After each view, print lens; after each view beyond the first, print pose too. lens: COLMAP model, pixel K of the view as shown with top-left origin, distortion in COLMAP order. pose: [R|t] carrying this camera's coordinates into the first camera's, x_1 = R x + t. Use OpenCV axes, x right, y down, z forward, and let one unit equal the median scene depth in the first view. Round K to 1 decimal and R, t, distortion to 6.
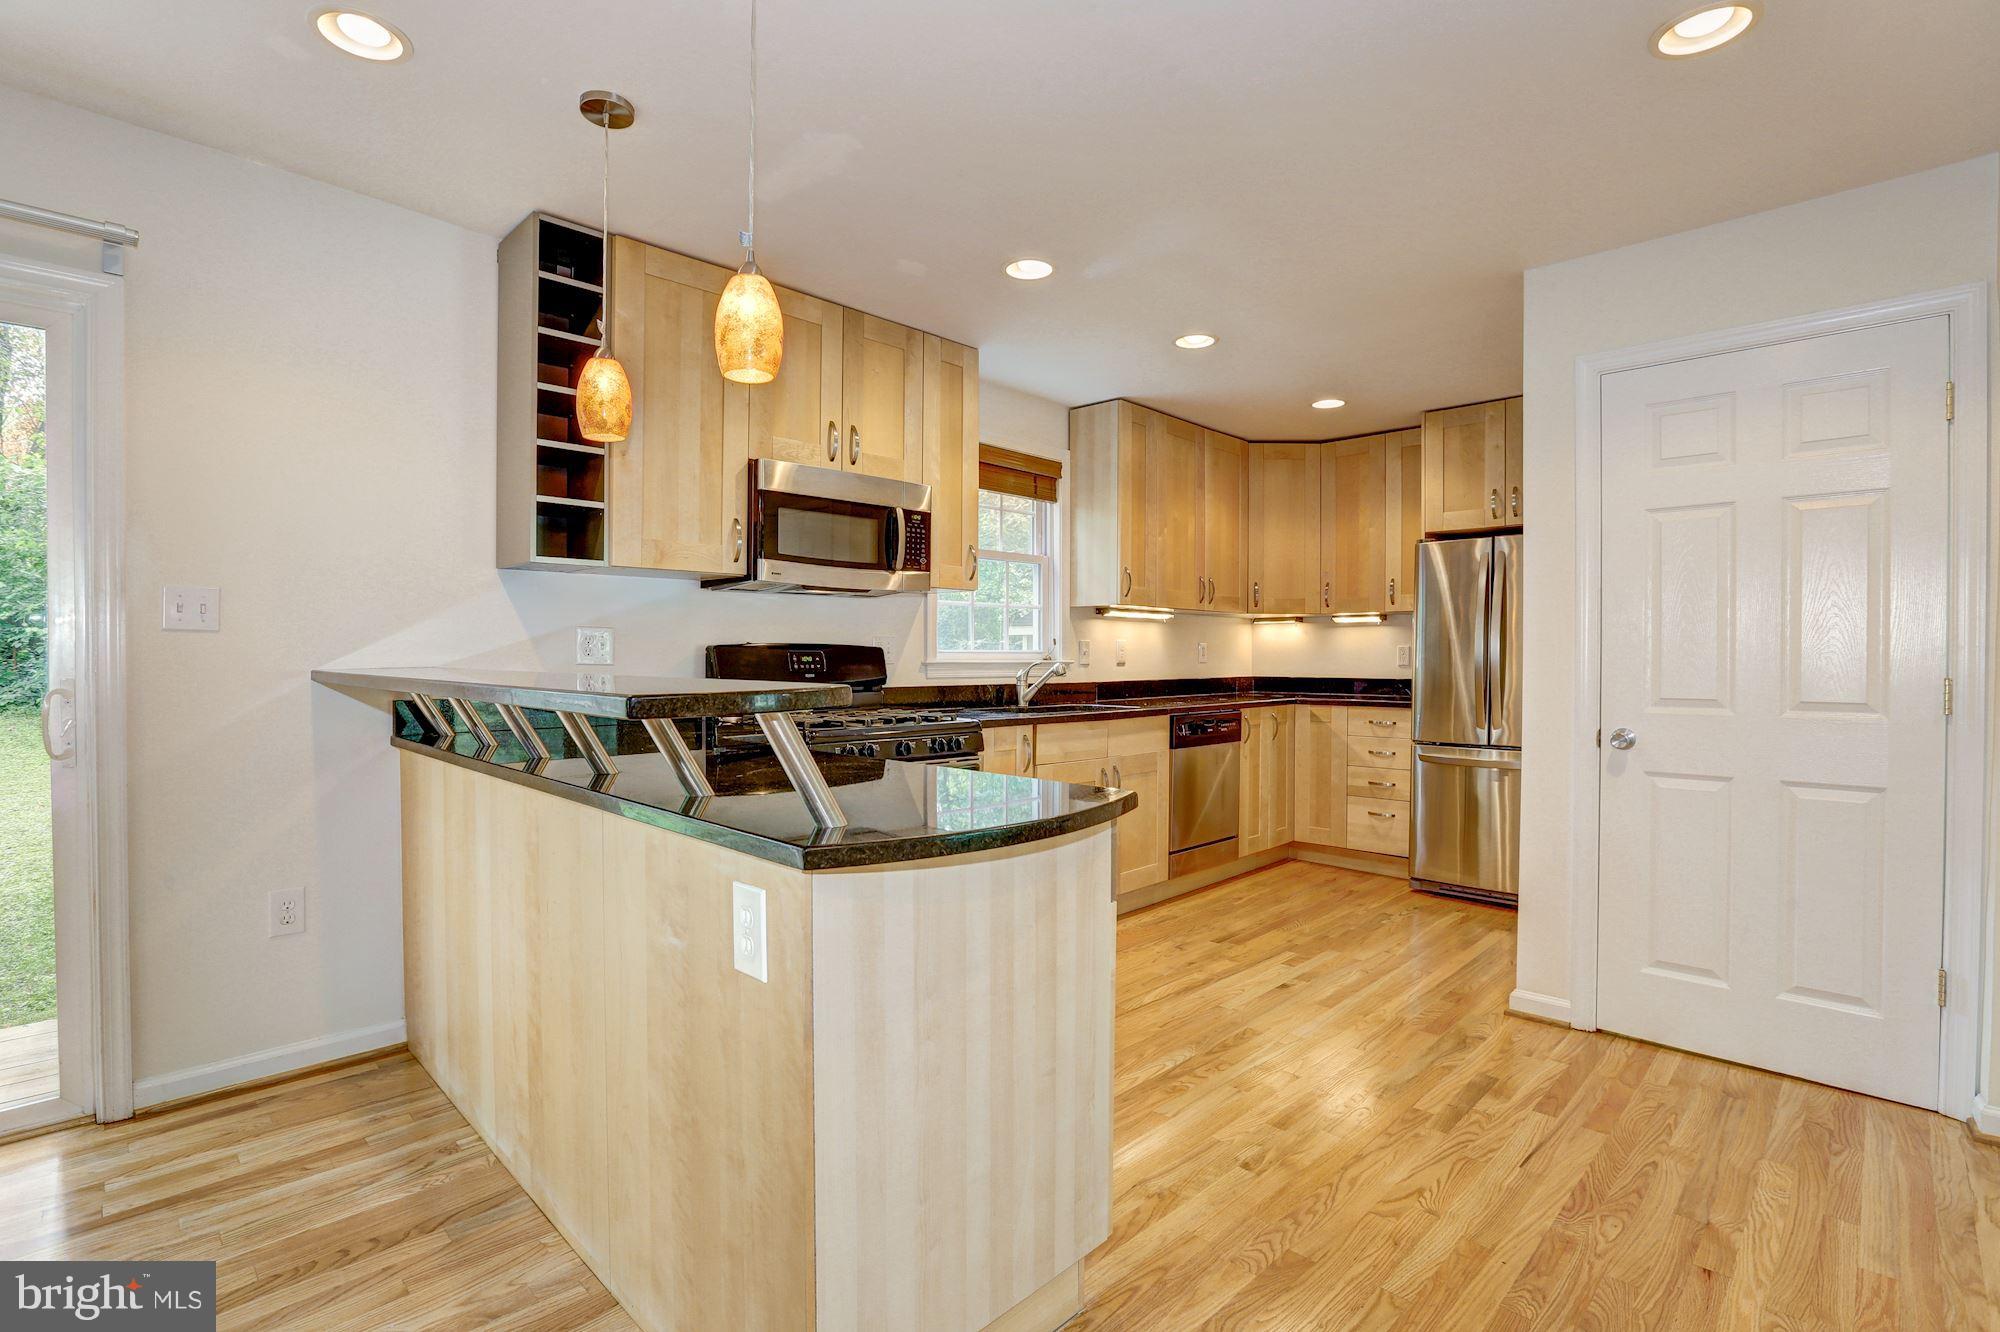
lens RADIAL K [[953.3, 0, 990.0], [0, 953.3, 660.7], [0, 0, 1]] dist [-0.012046, 0.000274]
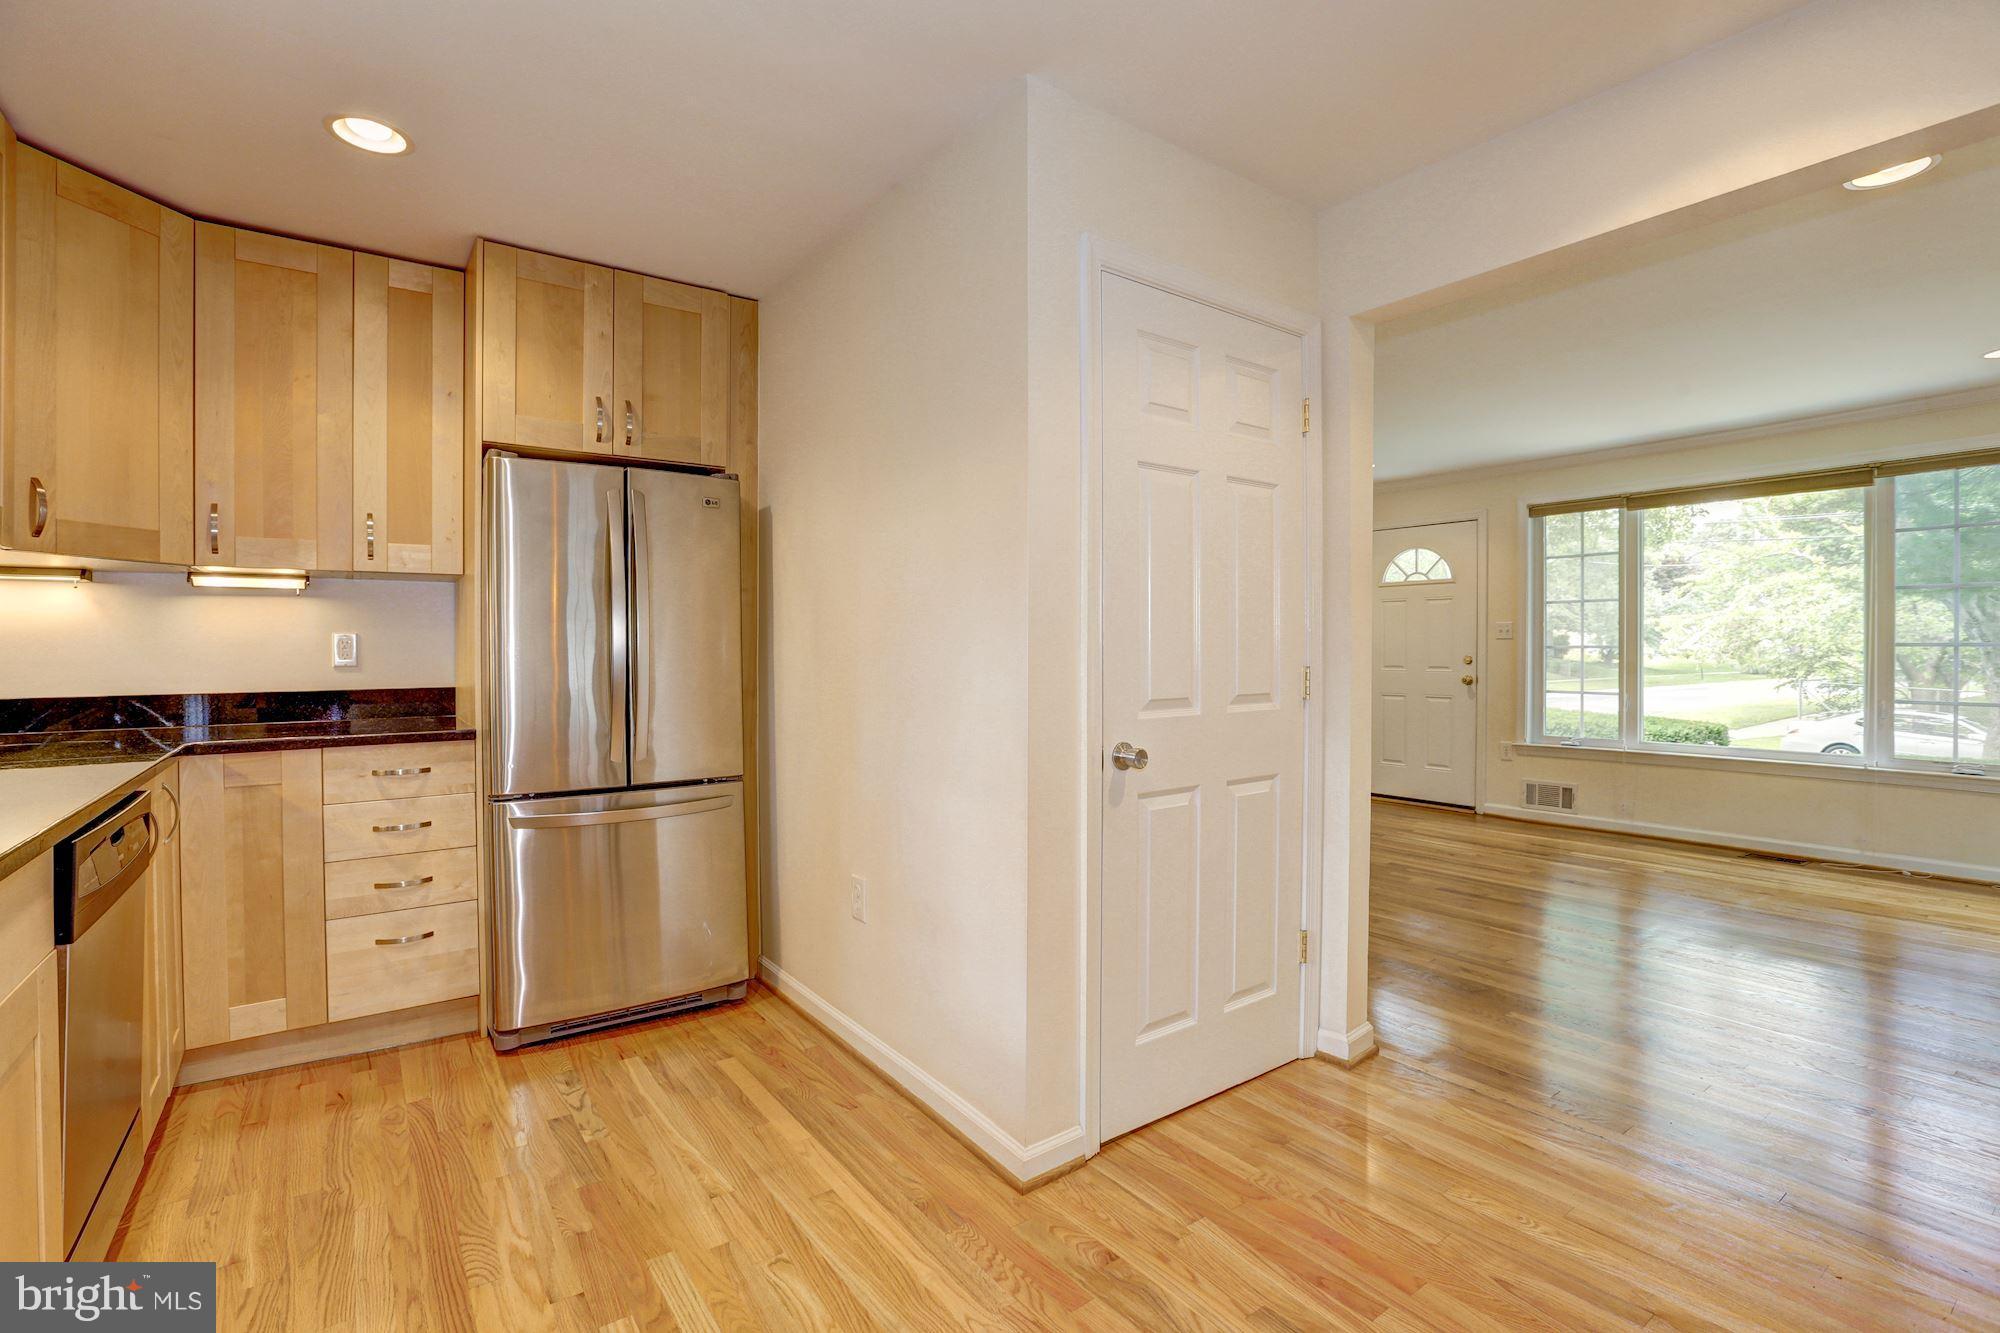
lens RADIAL K [[901.8, 0, 1004.4], [0, 901.8, 662.0], [0, 0, 1]] dist [-0.027562, 0.001097]
pose [[0.153505, -0.016184, 0.988015, -0.065866], [0.007027, 0.999858, 0.015287, -0.005665], [-0.988123, 0.004596, 0.153597, 0.924803]]
